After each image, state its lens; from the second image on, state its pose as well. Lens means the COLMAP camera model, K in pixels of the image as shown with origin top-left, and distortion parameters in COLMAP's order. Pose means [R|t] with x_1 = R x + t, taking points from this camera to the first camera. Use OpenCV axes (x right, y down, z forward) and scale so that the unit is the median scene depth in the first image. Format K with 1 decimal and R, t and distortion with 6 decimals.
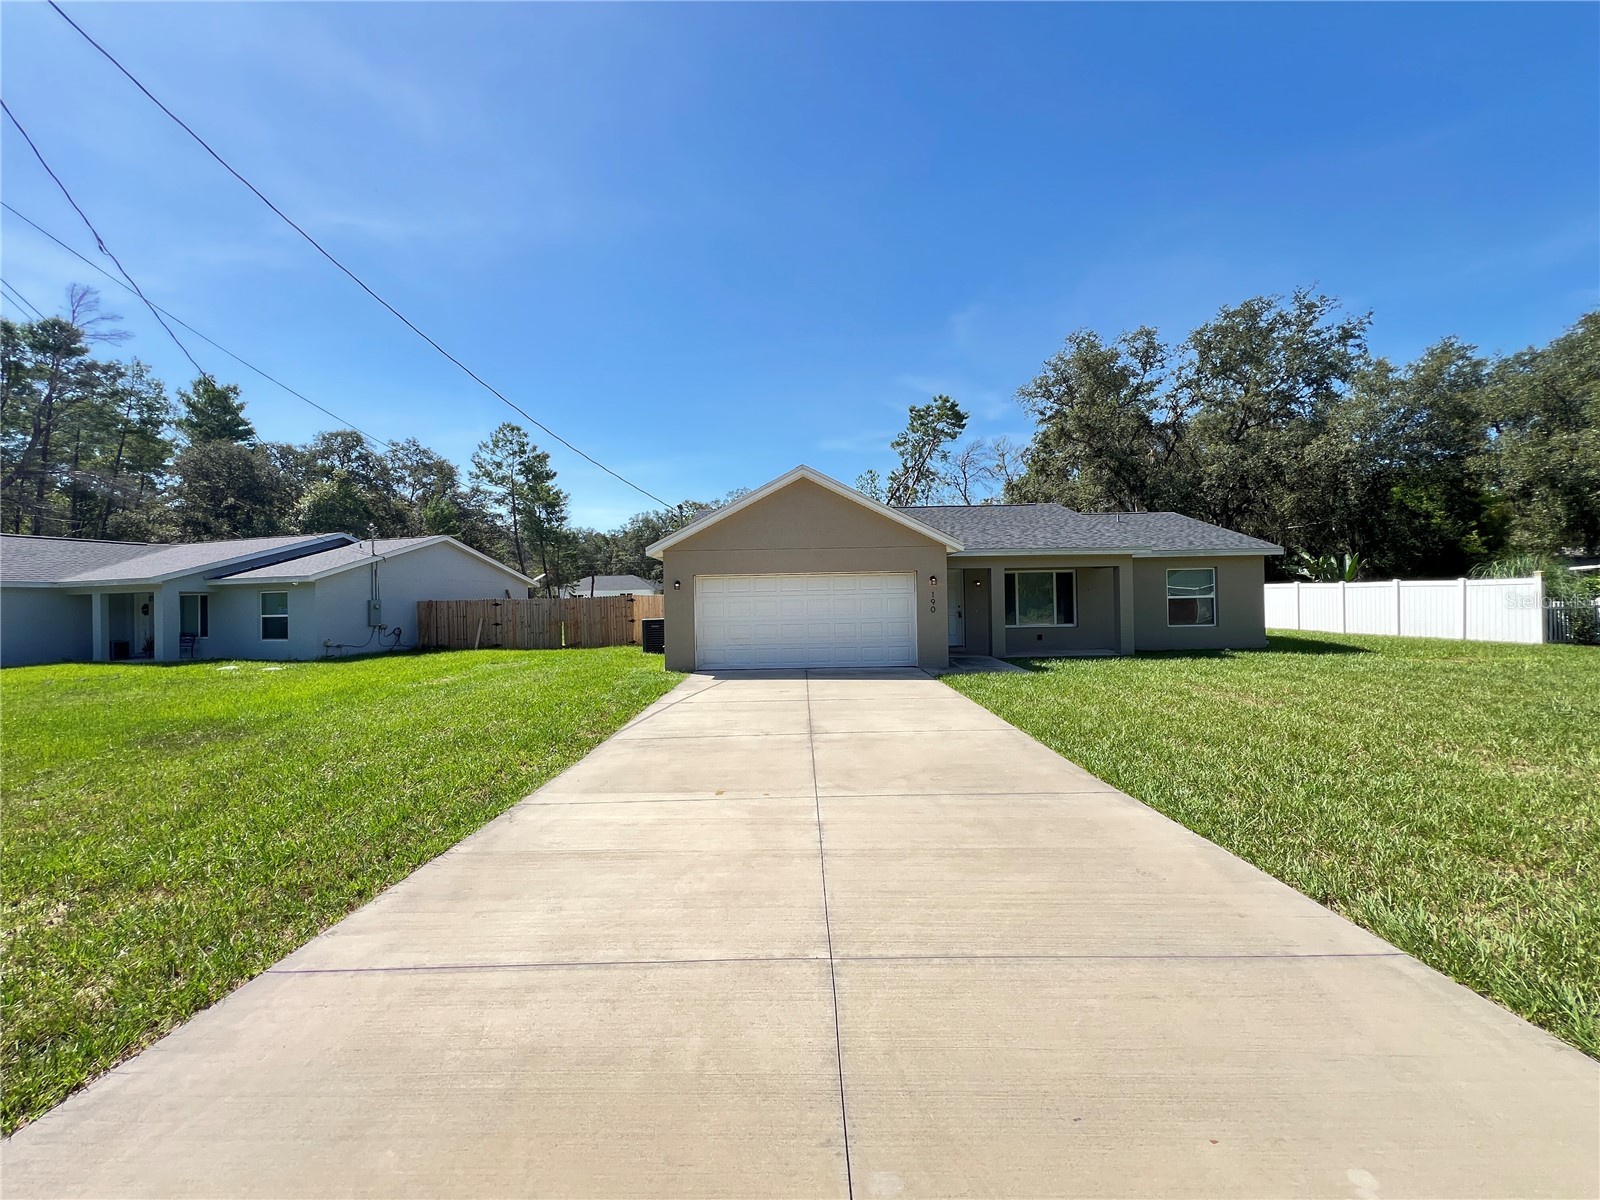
lens RADIAL K [[636.0, 0, 795.9], [0, 636.0, 594.5], [0, 0, 1]] dist [0.001405, -0.000250]
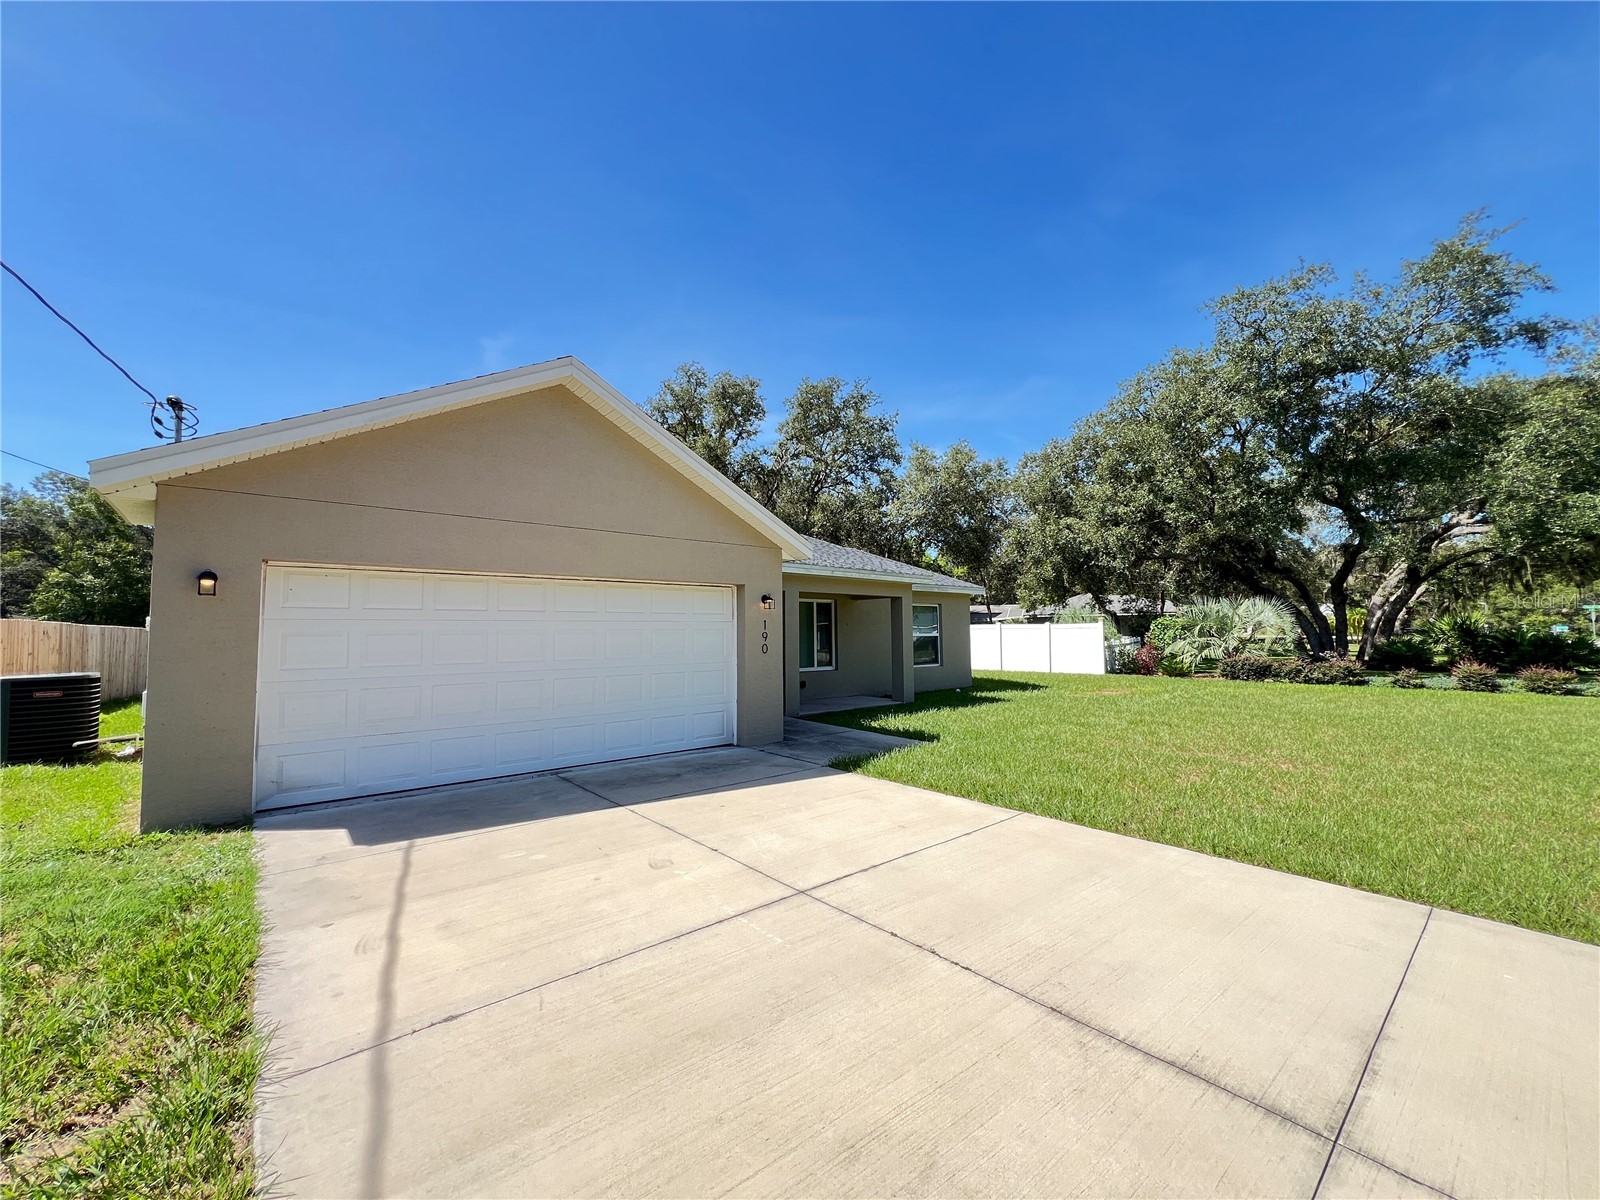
lens RADIAL K [[636.0, 0, 792.8], [0, 636.0, 600.9], [0, 0, 1]] dist [0.001405, -0.000250]
pose [[0.758978, 0.047021, 0.649416, -0.065289], [-0.013711, 0.998322, -0.056259, 0.004348], [-0.650972, 0.033795, 0.758349, 0.197600]]
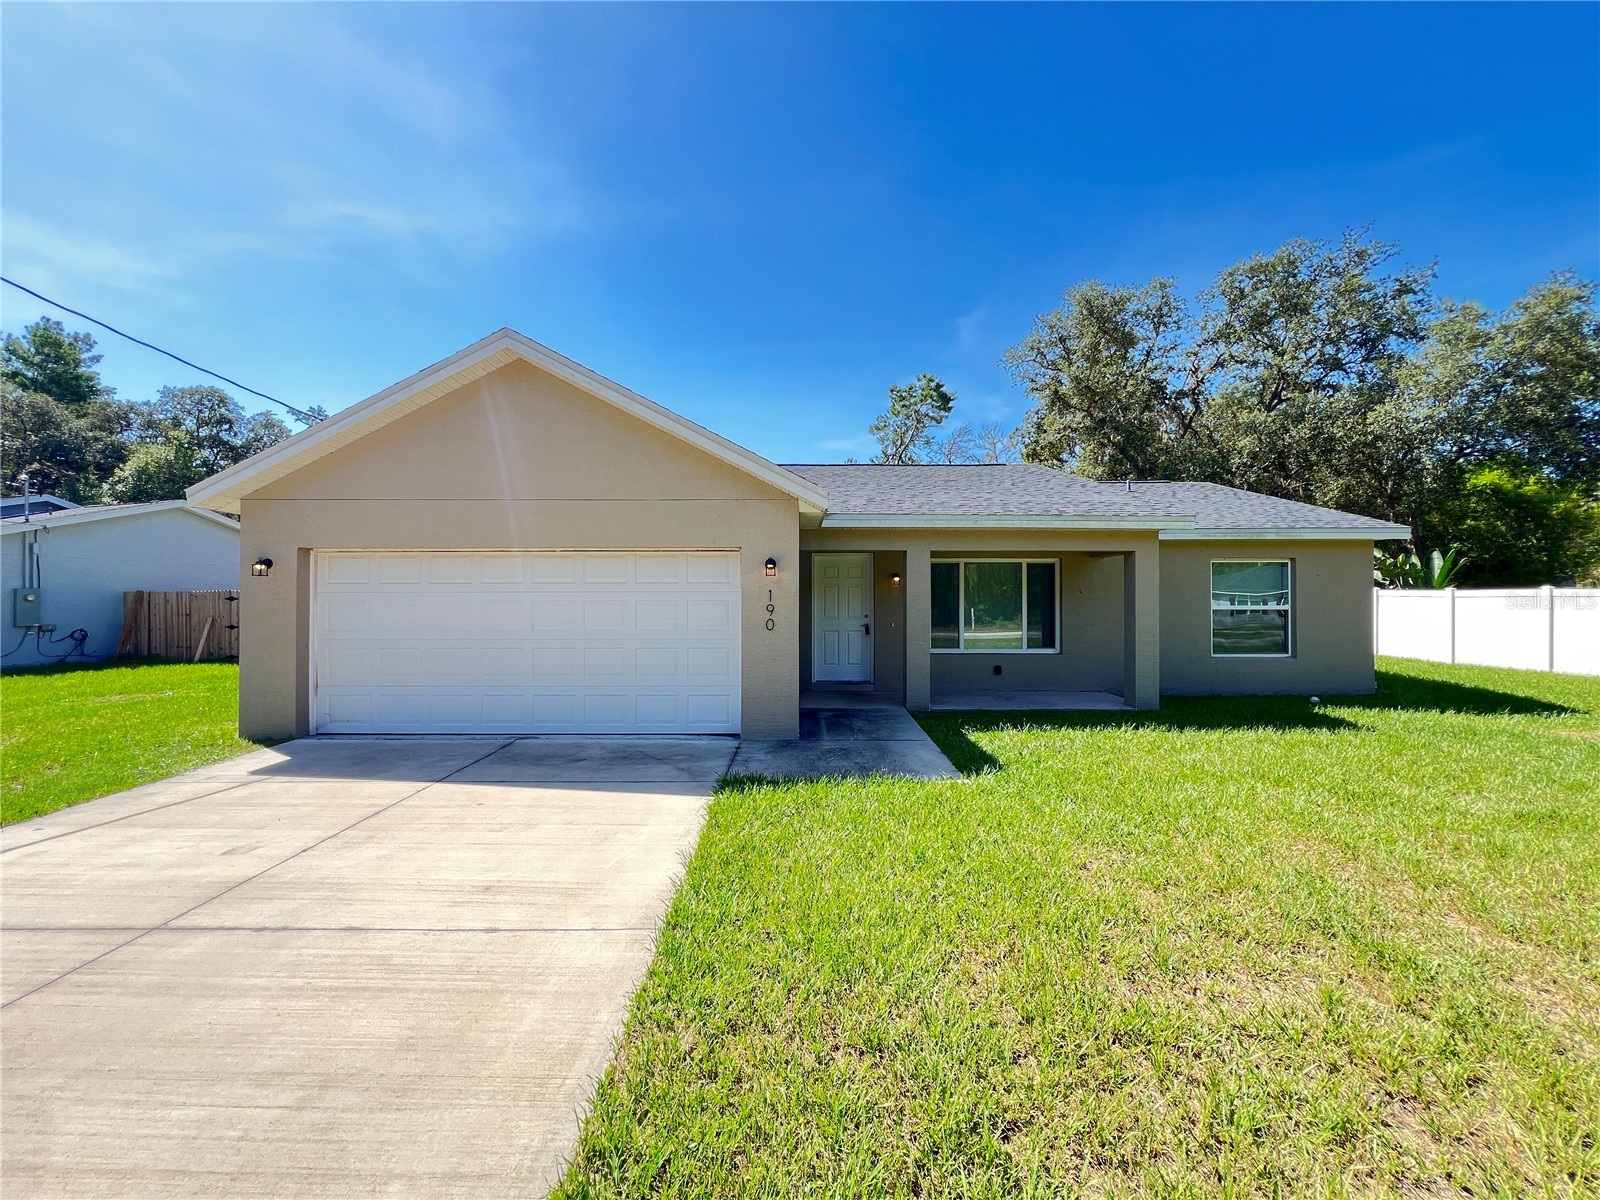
lens RADIAL K [[636.0, 0, 795.0], [0, 636.0, 598.2], [0, 0, 1]] dist [0.001405, -0.000250]
pose [[0.999831, 0.018232, 0.002195, 0.090479], [-0.018247, 0.999811, 0.006732, -0.000588], [-0.002071, -0.006770, 0.999975, 0.191618]]
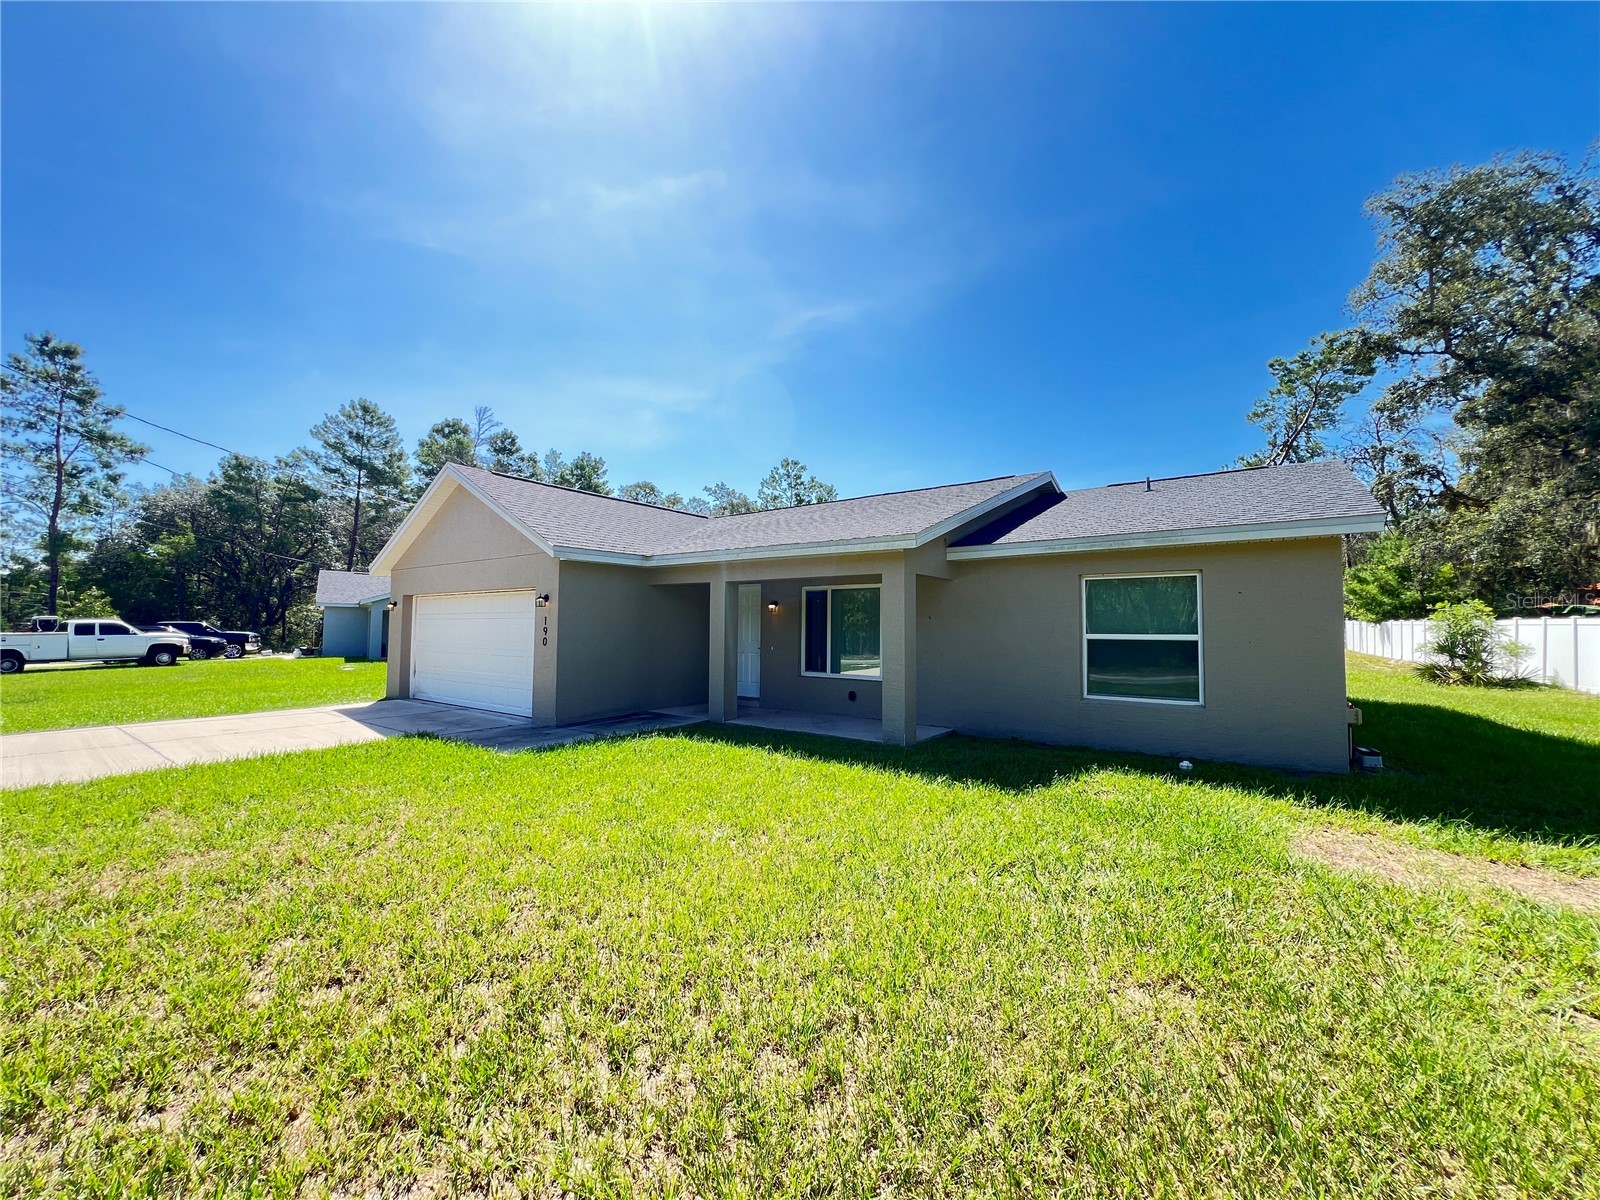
lens RADIAL K [[636.0, 0, 802.3], [0, 636.0, 598.7], [0, 0, 1]] dist [0.001405, -0.000250]
pose [[0.807451, -0.004203, -0.589919, 0.333986], [-0.013978, 0.999558, -0.026254, -0.004017], [0.589768, 0.029445, 0.807035, 0.231185]]
